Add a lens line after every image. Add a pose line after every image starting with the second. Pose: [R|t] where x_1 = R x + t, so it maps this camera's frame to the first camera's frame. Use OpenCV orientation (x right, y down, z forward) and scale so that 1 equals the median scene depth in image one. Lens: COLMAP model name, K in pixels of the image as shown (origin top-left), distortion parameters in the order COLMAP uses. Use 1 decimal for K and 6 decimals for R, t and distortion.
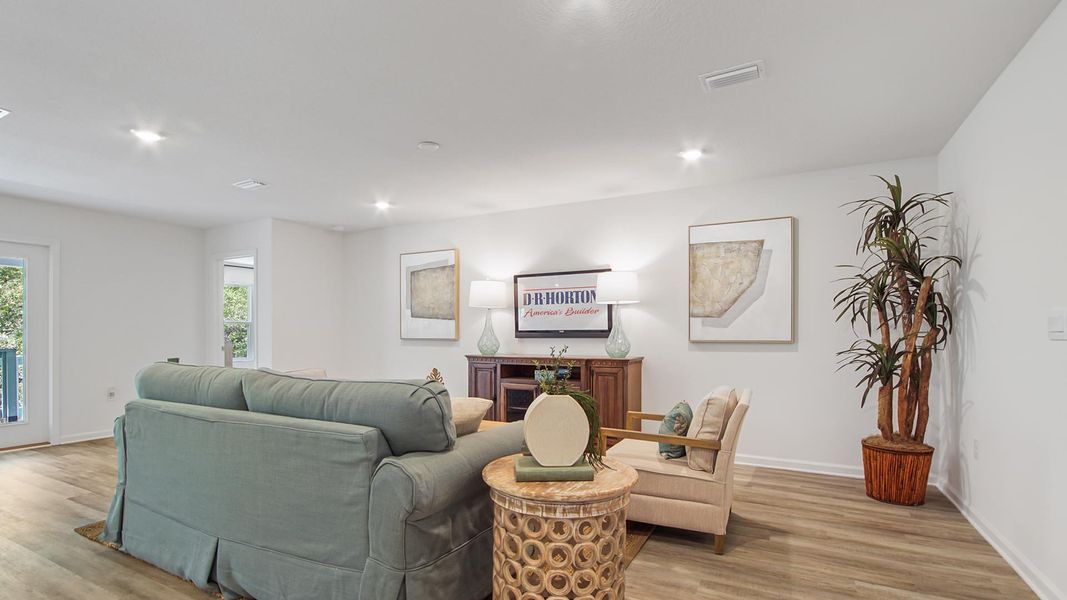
lens RADIAL K [[494.6, 0, 533.5], [0, 494.6, 300.0], [0, 0, 1]] dist [-0.000968, -0.000355]
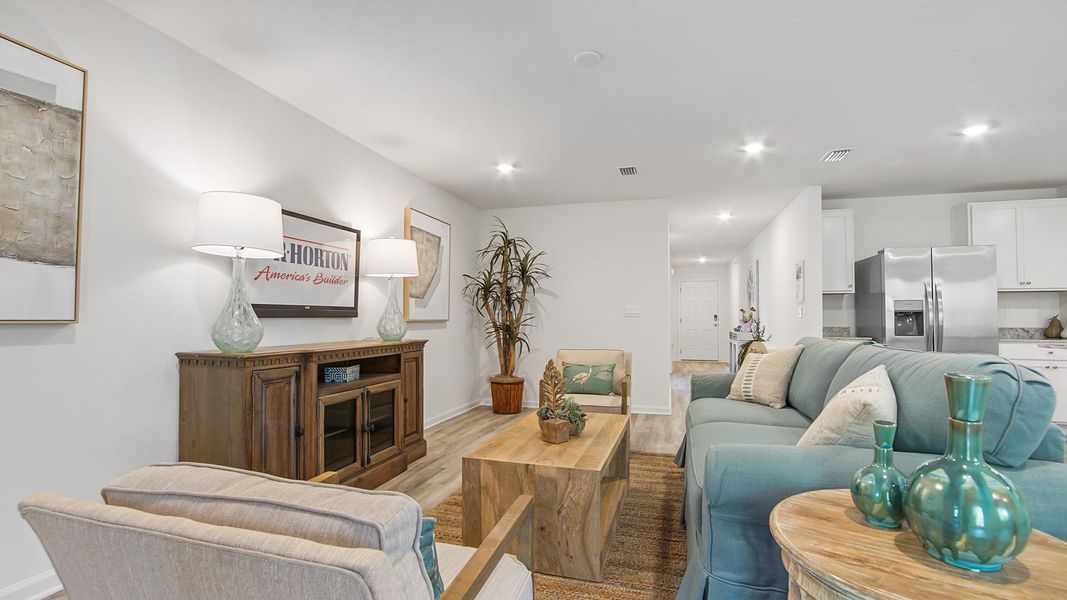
lens RADIAL K [[494.6, 0, 533.5], [0, 494.6, 300.0], [0, 0, 1]] dist [-0.000968, -0.000355]
pose [[-0.200290, 0.039285, 0.978949, -0.639616], [-0.062410, 0.996655, -0.052764, 0.069282], [-0.977747, -0.071664, -0.197169, 0.836582]]
